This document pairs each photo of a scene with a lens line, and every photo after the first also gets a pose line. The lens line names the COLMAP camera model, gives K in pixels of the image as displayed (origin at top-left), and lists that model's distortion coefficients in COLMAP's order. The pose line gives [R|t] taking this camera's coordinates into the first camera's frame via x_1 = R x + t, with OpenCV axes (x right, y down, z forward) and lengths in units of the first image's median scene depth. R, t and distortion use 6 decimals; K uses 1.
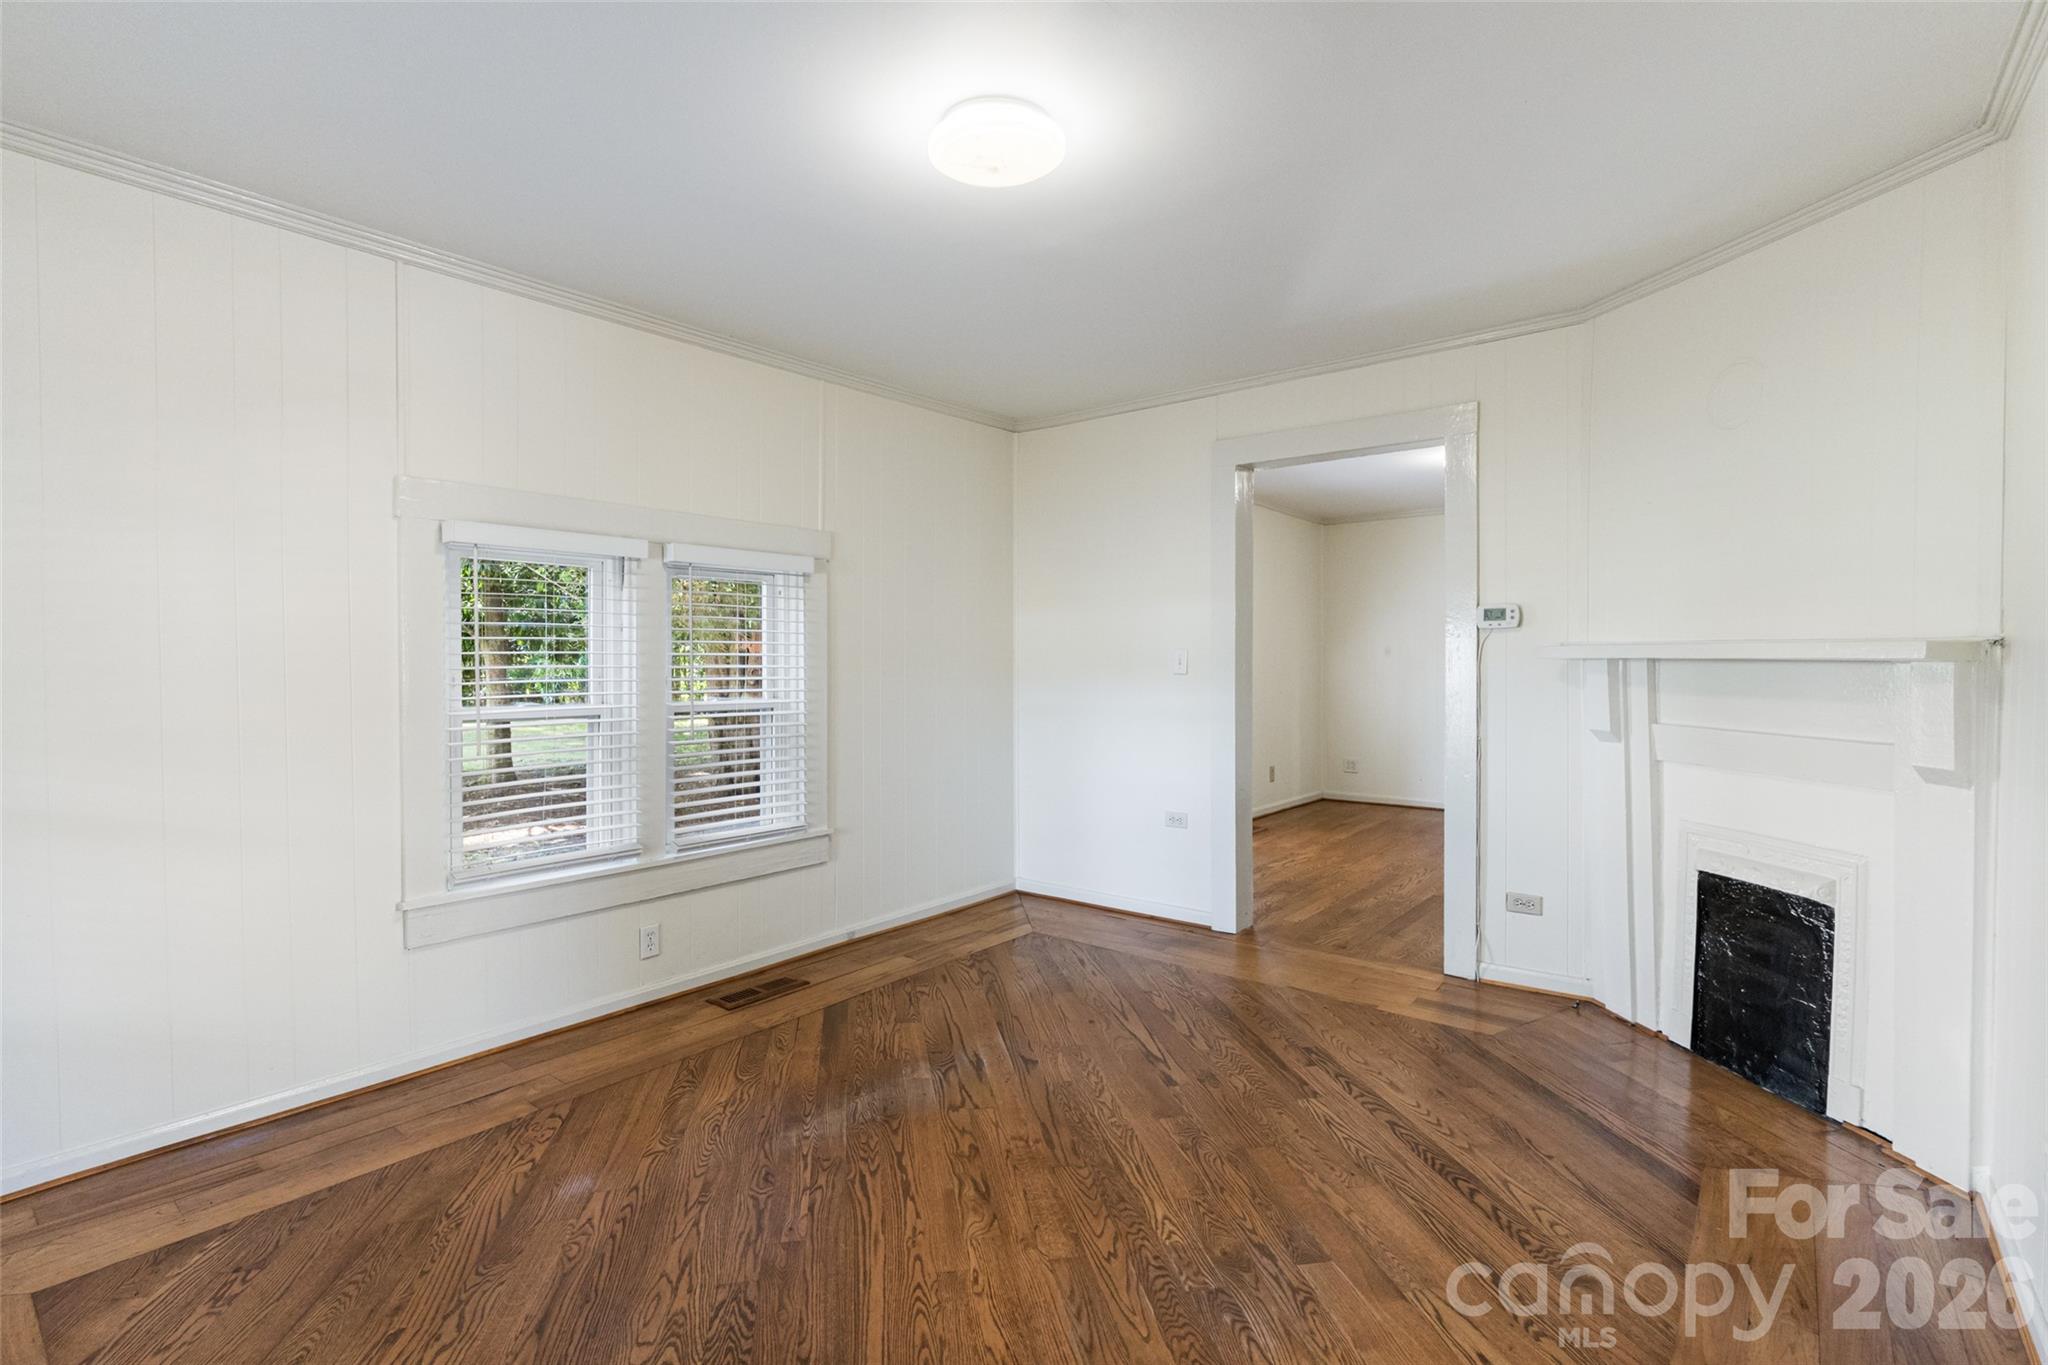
lens RADIAL K [[959.6, 0, 1004.5], [0, 959.6, 681.4], [0, 0, 1]] dist [-0.006050, 0.001650]
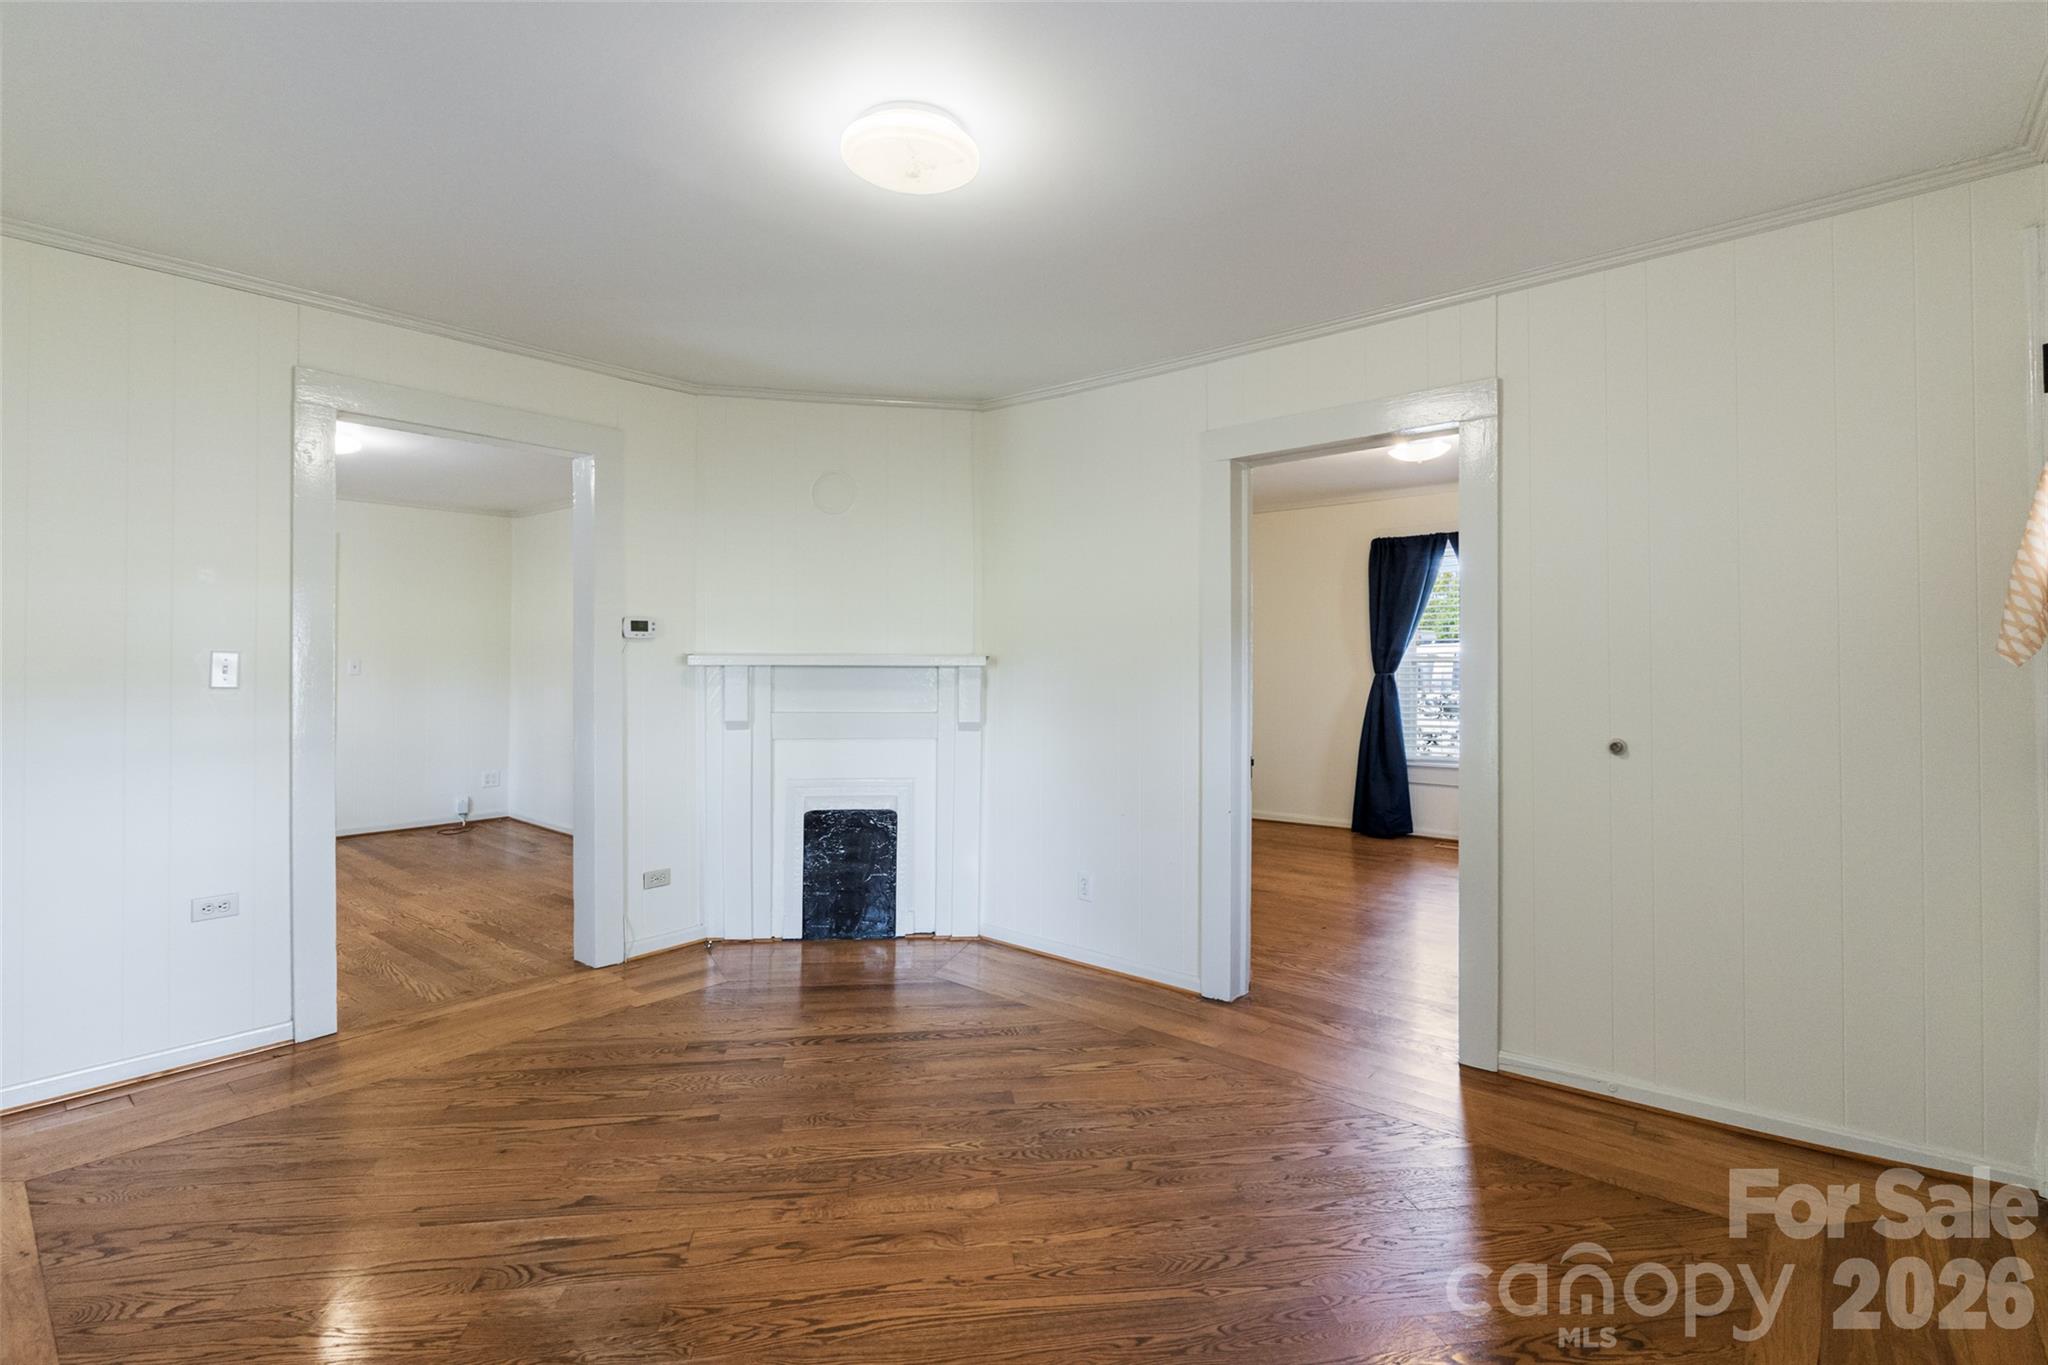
lens RADIAL K [[959.6, 0, 1046.2], [0, 959.6, 669.6], [0, 0, 1]] dist [-0.006050, 0.001650]
pose [[0.005320, -0.006205, 0.999967, -0.753164], [0.023722, 0.999700, 0.006077, -0.018142], [-0.999704, 0.023689, 0.005466, 0.651110]]
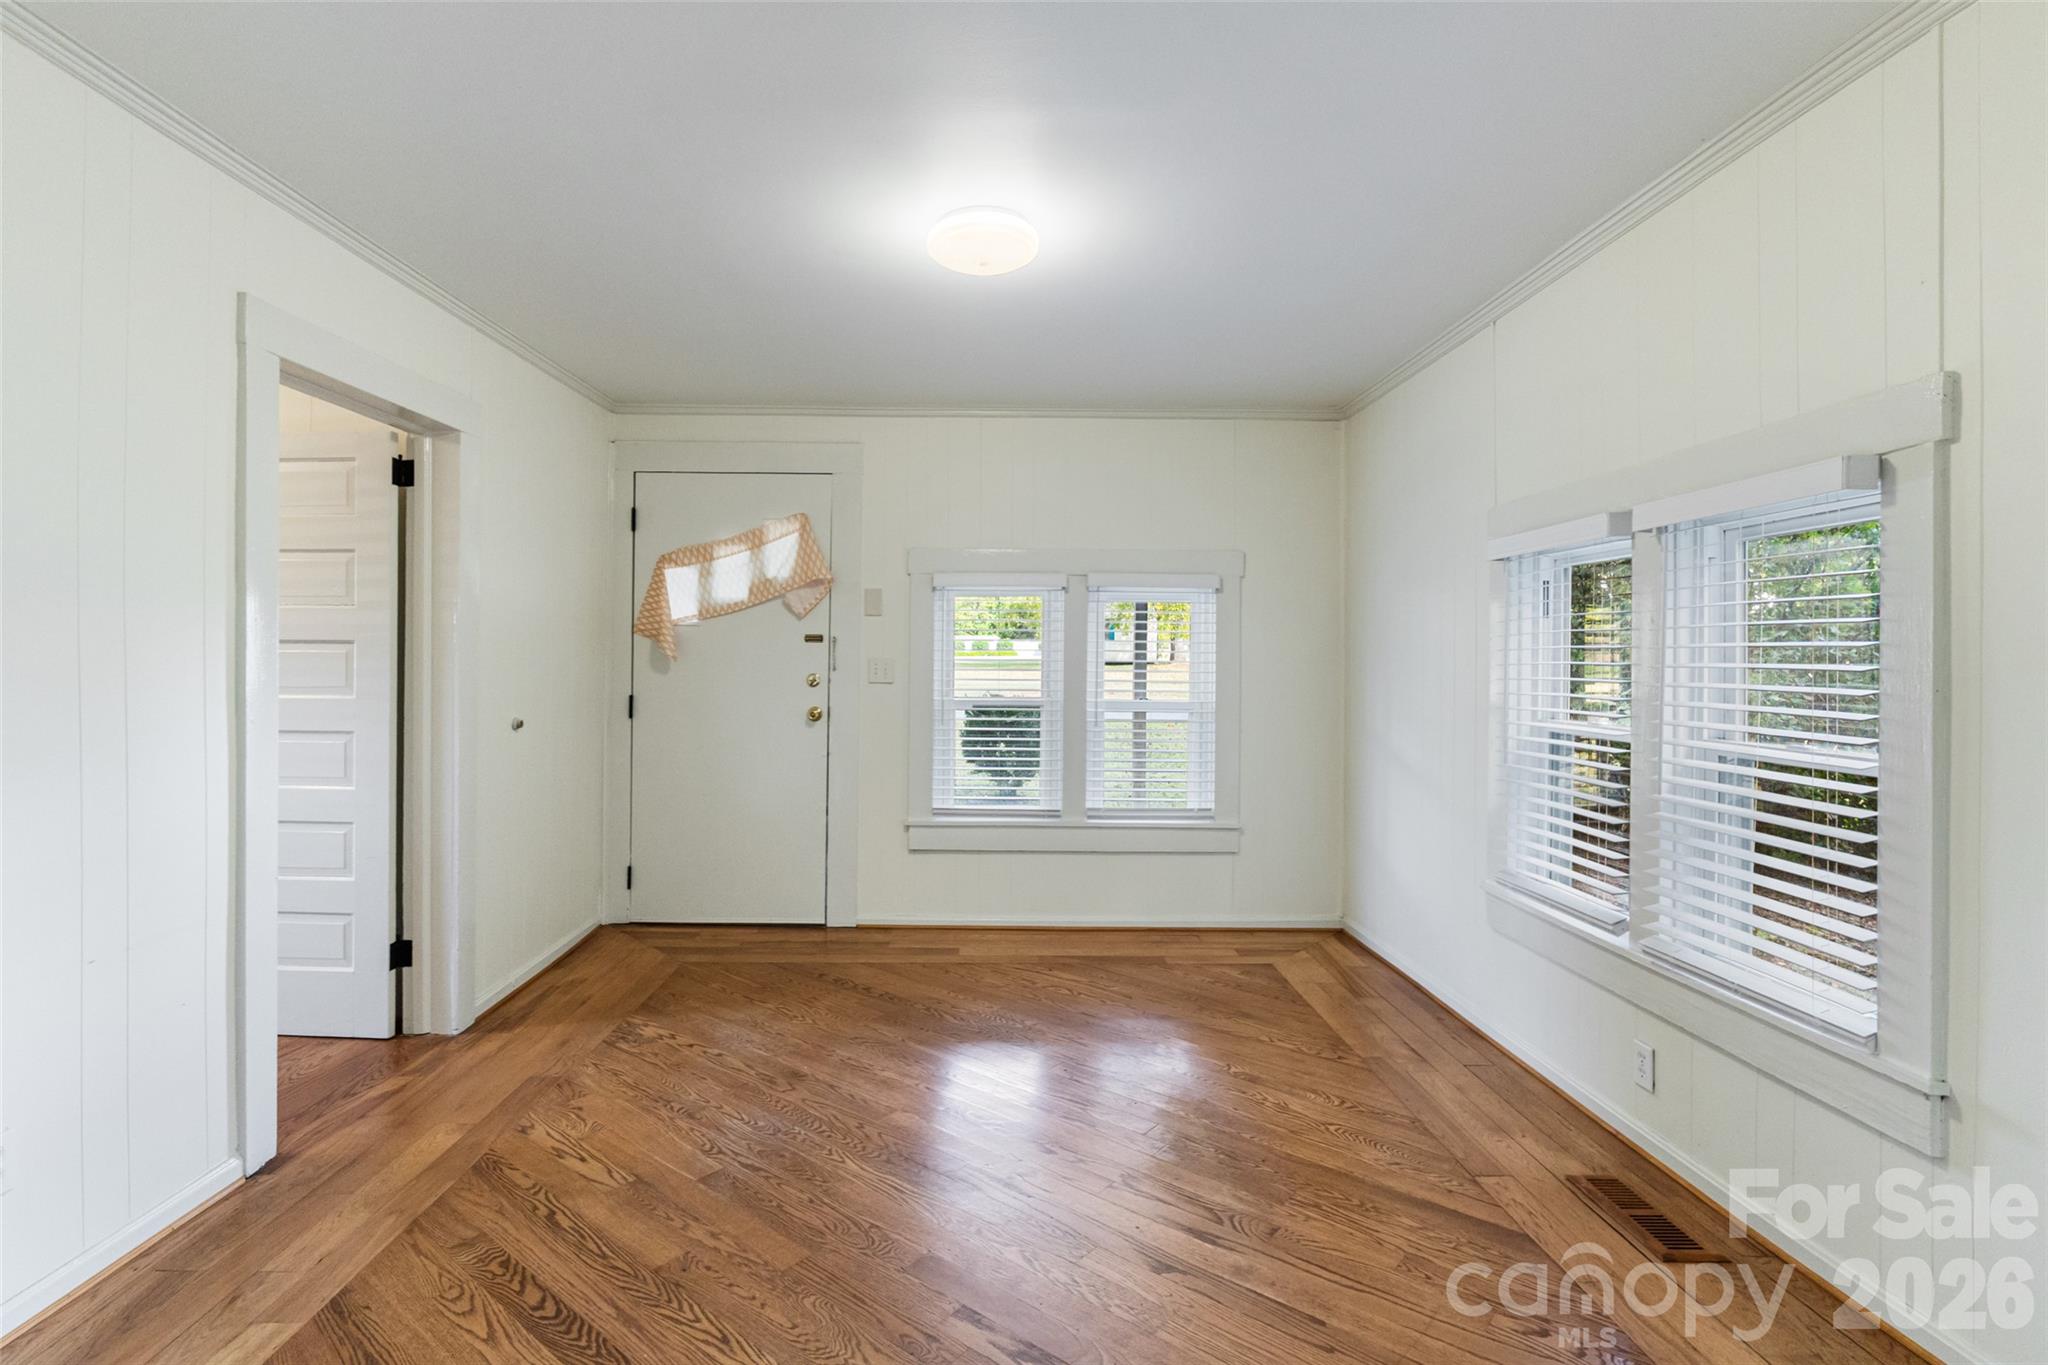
lens RADIAL K [[959.6, 0, 1017.7], [0, 959.6, 666.6], [0, 0, 1]] dist [-0.006050, 0.001650]
pose [[-0.752968, -0.012807, -0.657932, 0.579981], [-0.030987, 0.999392, 0.016009, -0.038230], [0.657327, 0.032442, -0.752907, 1.492685]]
